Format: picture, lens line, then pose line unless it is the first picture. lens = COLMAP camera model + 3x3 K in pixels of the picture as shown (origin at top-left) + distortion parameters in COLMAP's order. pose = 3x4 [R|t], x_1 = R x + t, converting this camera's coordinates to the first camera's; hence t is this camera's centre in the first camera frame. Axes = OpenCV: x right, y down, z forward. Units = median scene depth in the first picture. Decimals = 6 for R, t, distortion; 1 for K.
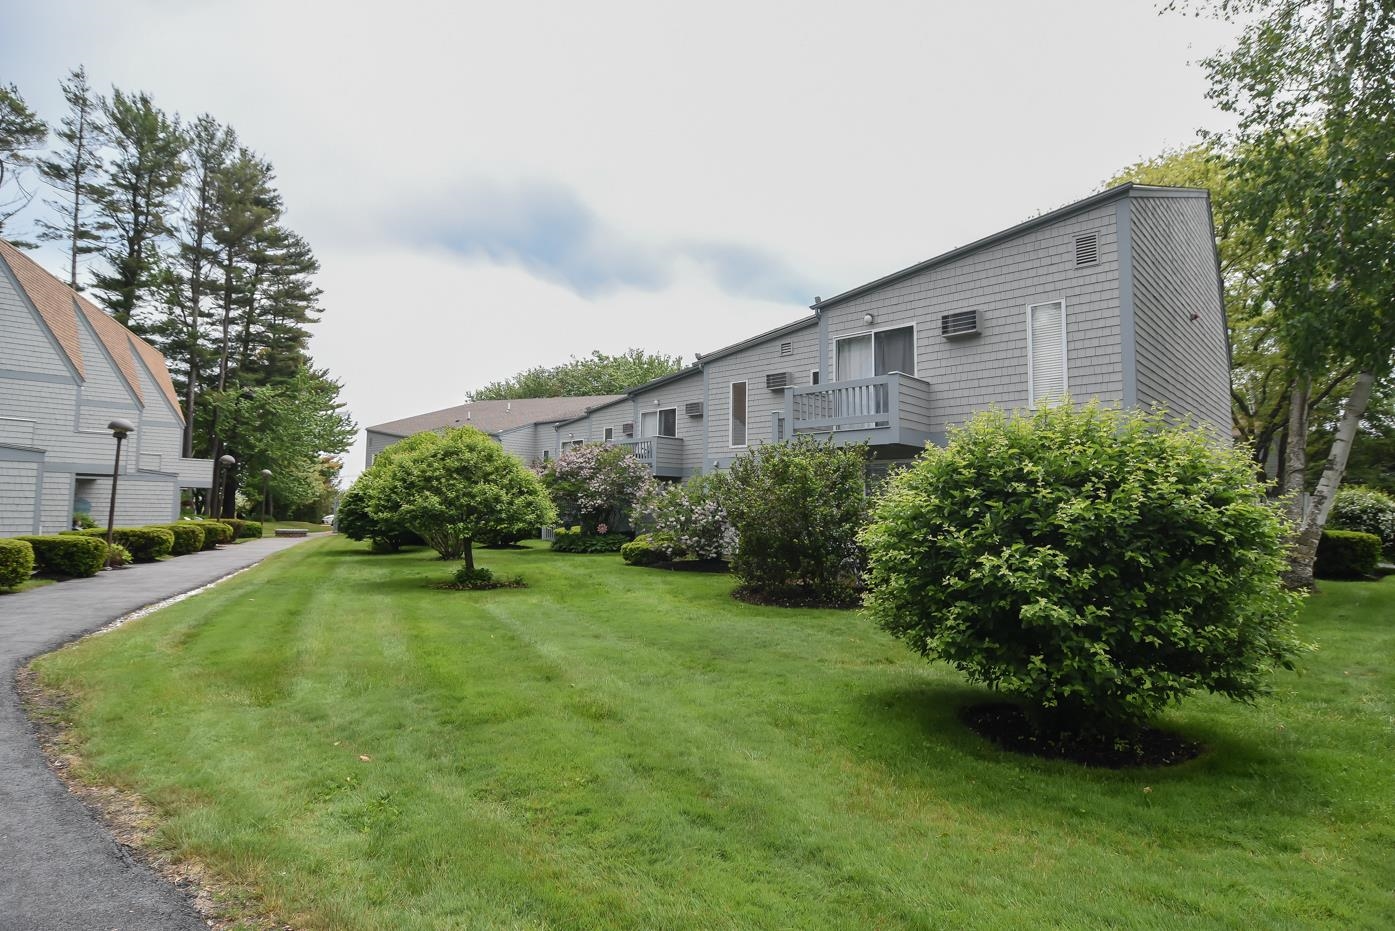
lens RADIAL K [[748.9, 0, 688.7], [0, 748.9, 461.8], [0, 0, 1]] dist [-0.012446, -0.004683]
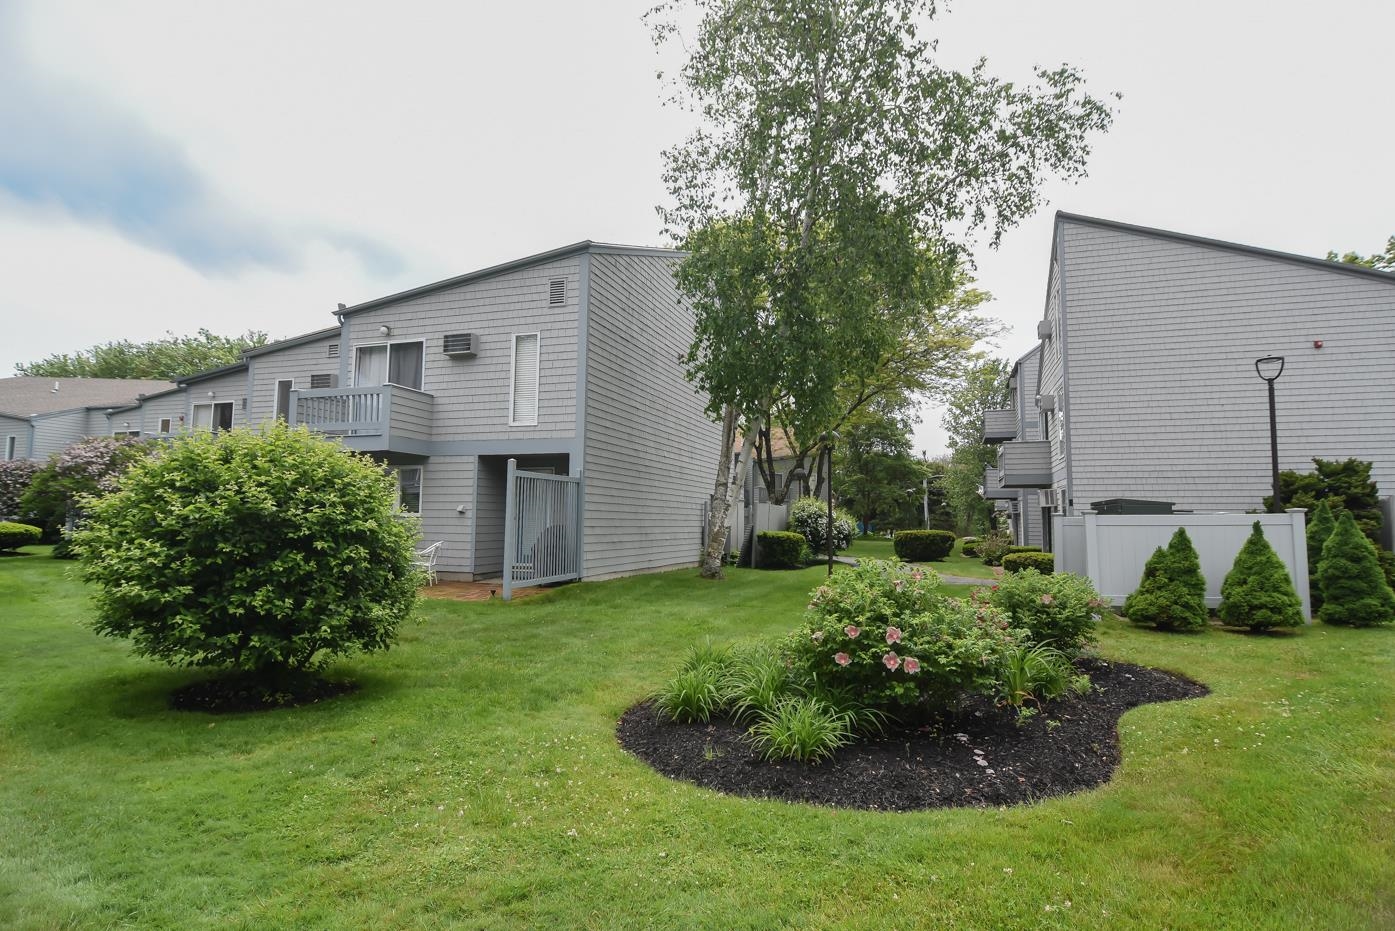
lens RADIAL K [[748.9, 0, 700.9], [0, 748.9, 465.7], [0, 0, 1]] dist [-0.012446, -0.004683]
pose [[0.907507, 0.032251, 0.418797, 0.221246], [-0.032283, 0.999454, -0.007011, -0.009013], [-0.418794, -0.007158, 0.908053, -0.144557]]
